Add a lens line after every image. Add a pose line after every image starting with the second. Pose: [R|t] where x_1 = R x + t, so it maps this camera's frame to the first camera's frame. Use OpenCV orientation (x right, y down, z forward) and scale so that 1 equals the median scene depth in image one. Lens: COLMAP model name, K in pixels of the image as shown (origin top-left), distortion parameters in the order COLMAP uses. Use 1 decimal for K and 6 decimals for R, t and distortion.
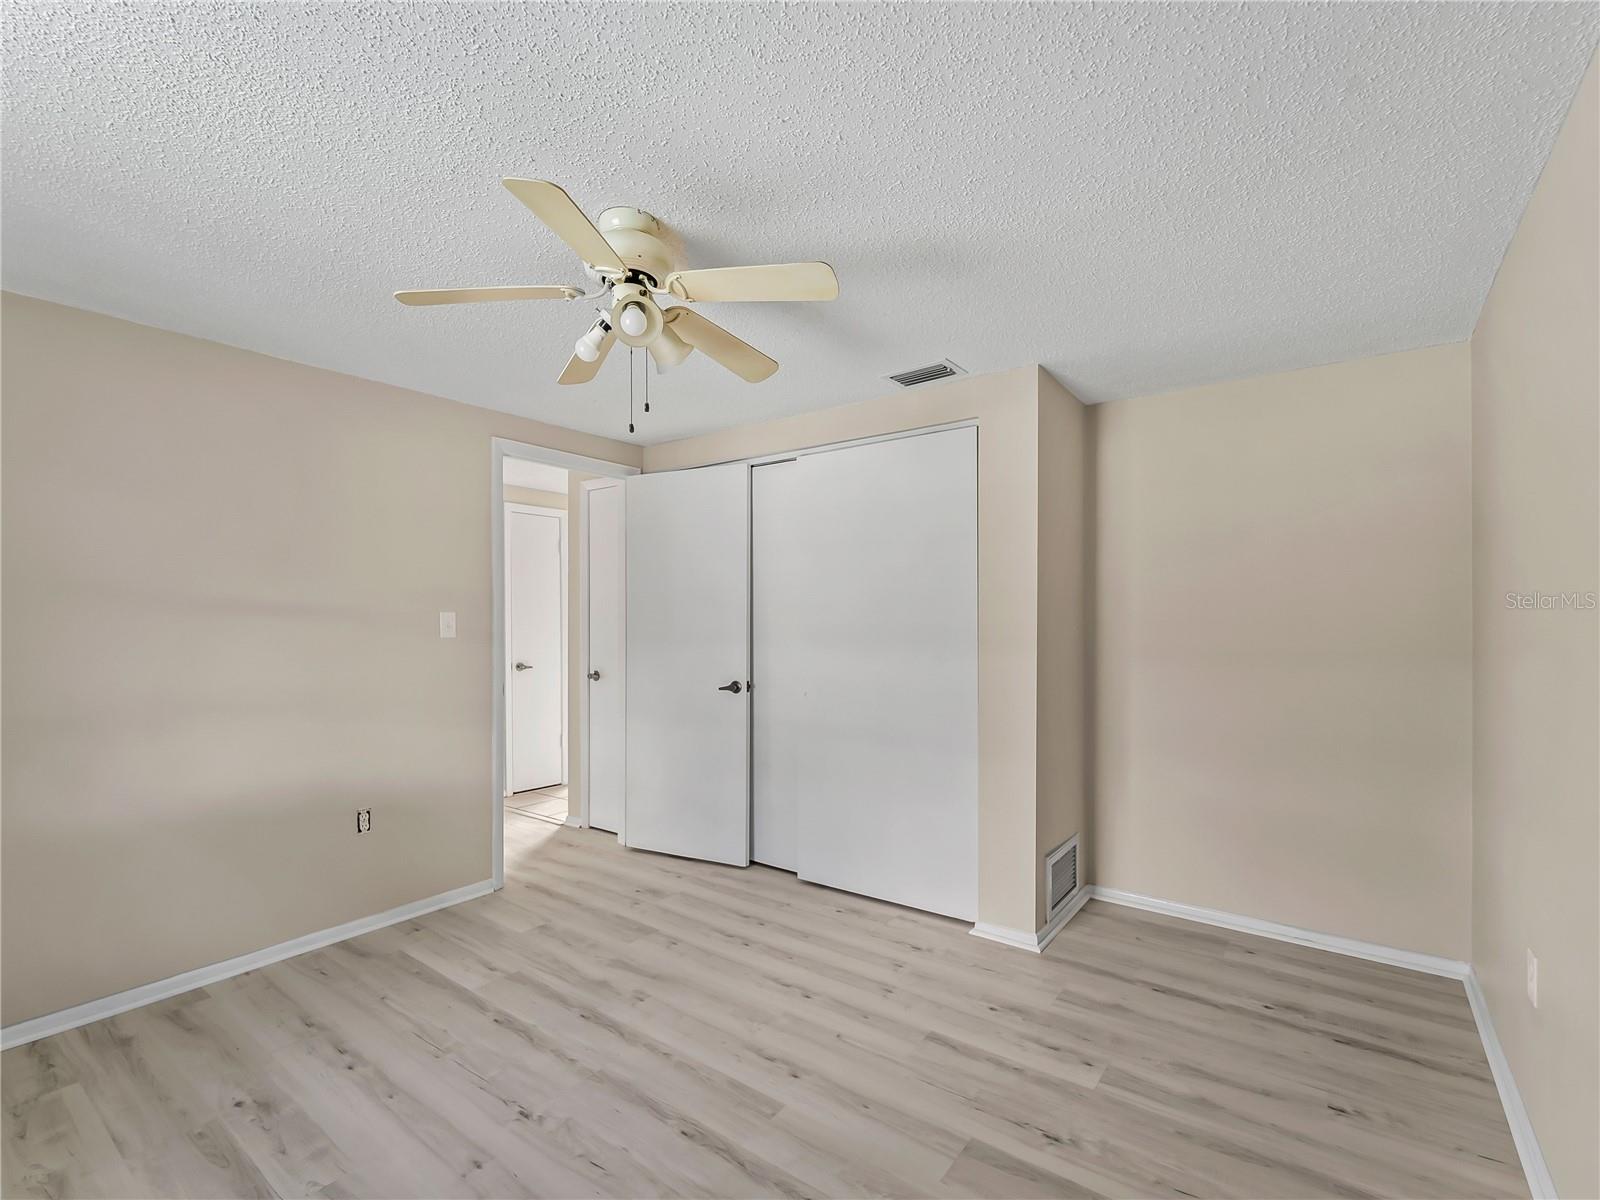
lens RADIAL K [[729.2, 0, 802.9], [0, 729.2, 609.8], [0, 0, 1]] dist [-0.001129, -0.002148]
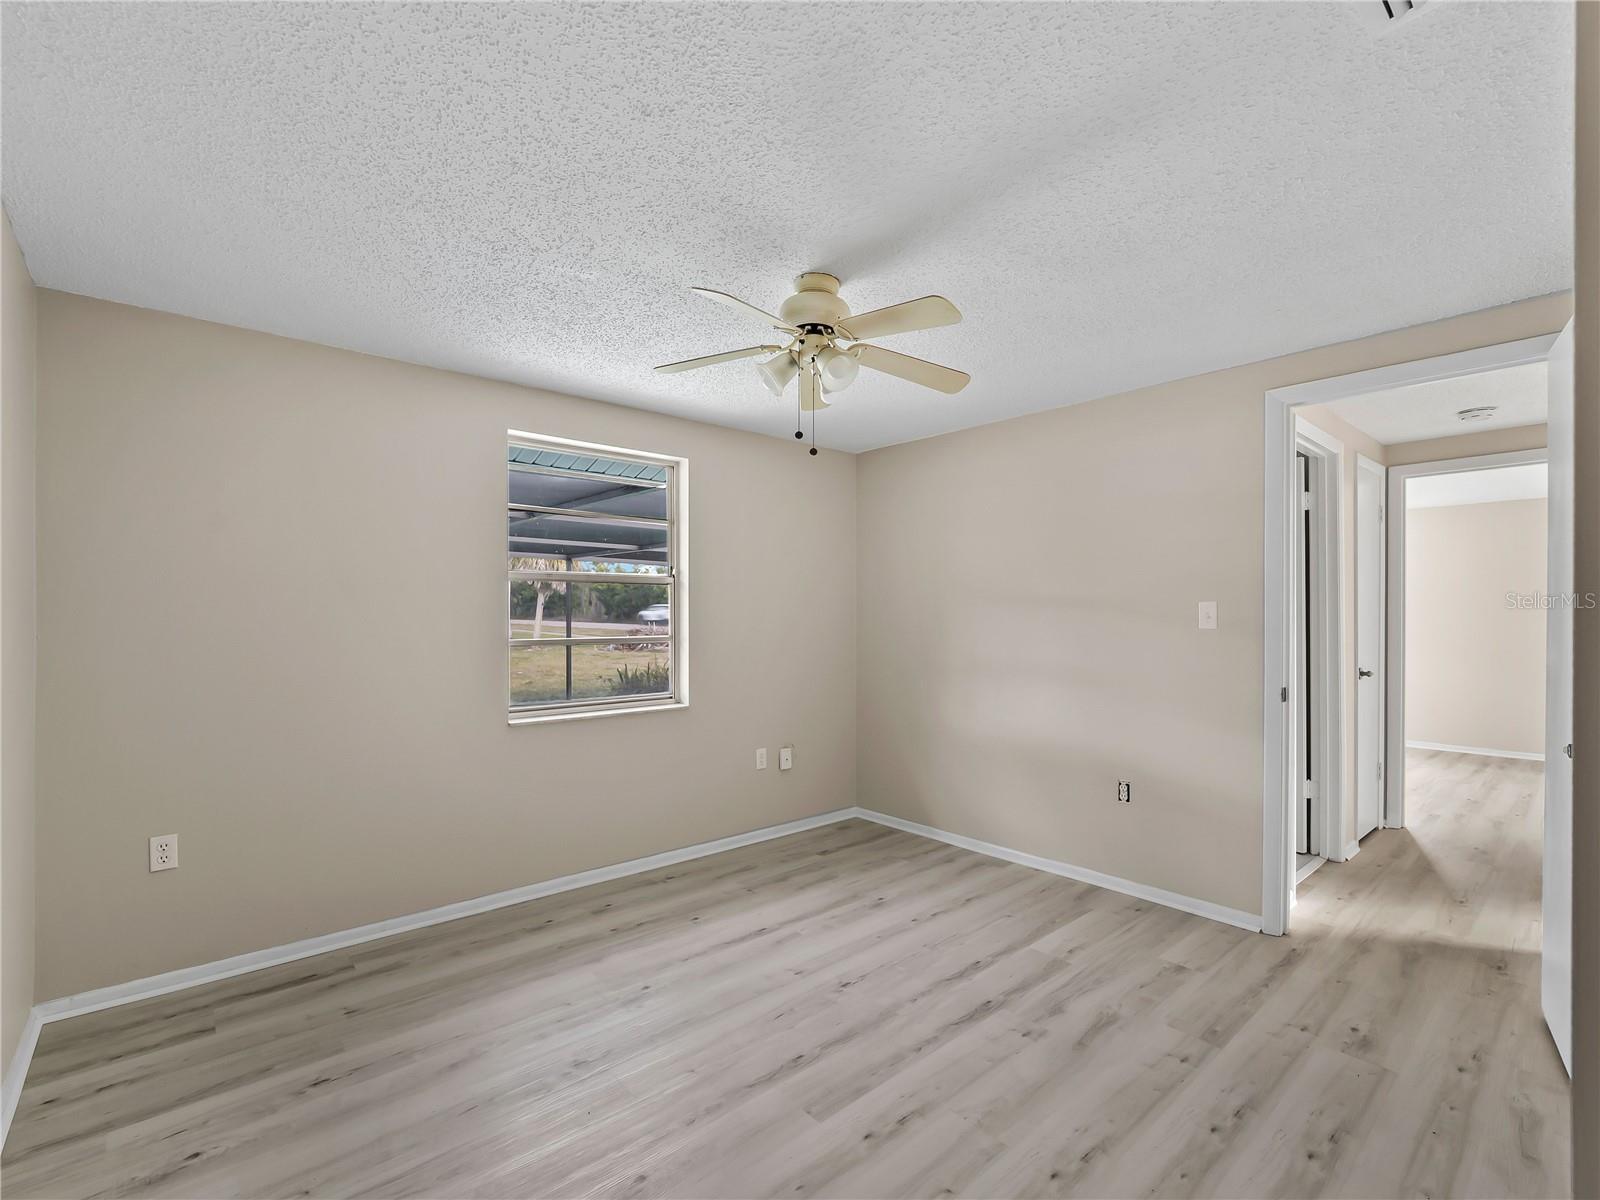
lens RADIAL K [[729.2, 0, 810.6], [0, 729.2, 611.0], [0, 0, 1]] dist [-0.001129, -0.002148]
pose [[-0.202500, -0.001823, -0.979280, 0.748655], [0.012029, 0.999918, -0.004349, 0.017334], [0.979208, -0.012660, -0.202462, 0.983610]]
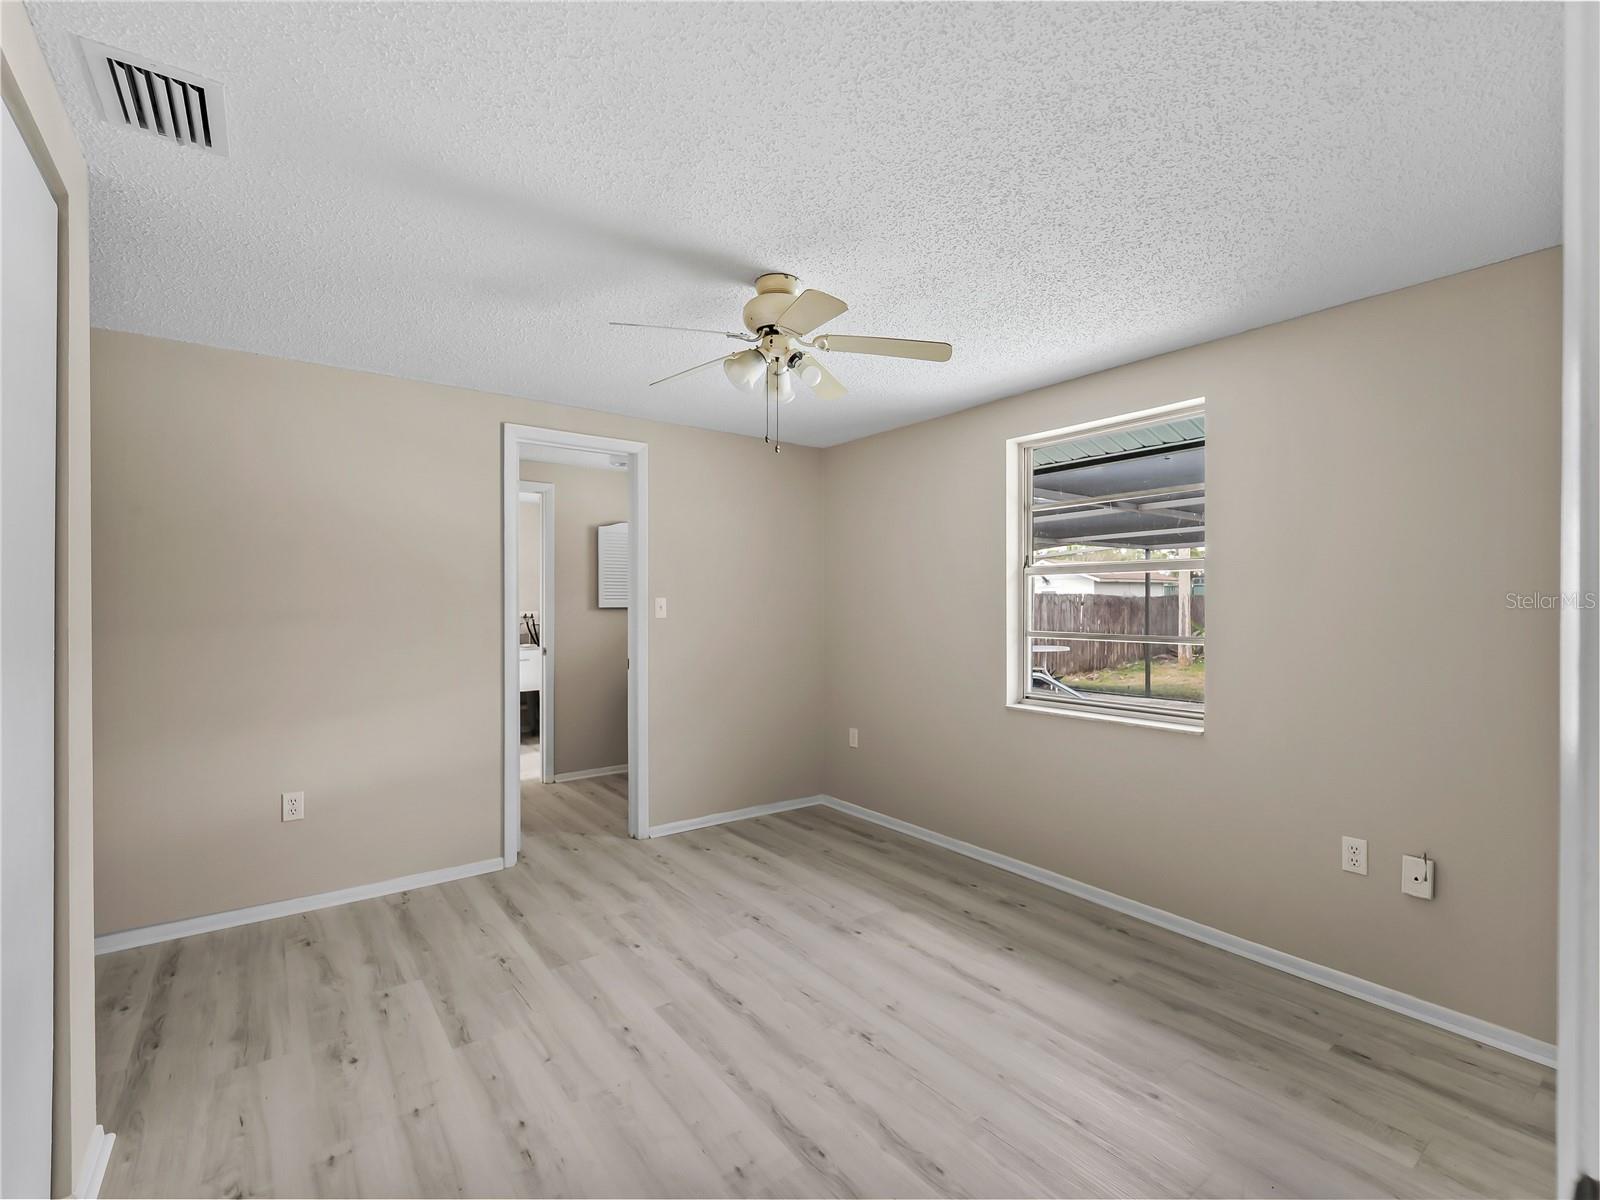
lens RADIAL K [[729.2, 0, 799.5], [0, 729.2, 606.3], [0, 0, 1]] dist [-0.001129, -0.002148]
pose [[-0.956729, -0.001778, 0.290974, -0.496006], [-0.005425, 0.999917, -0.011727, 0.028878], [-0.290929, -0.012798, -0.956659, 1.721540]]
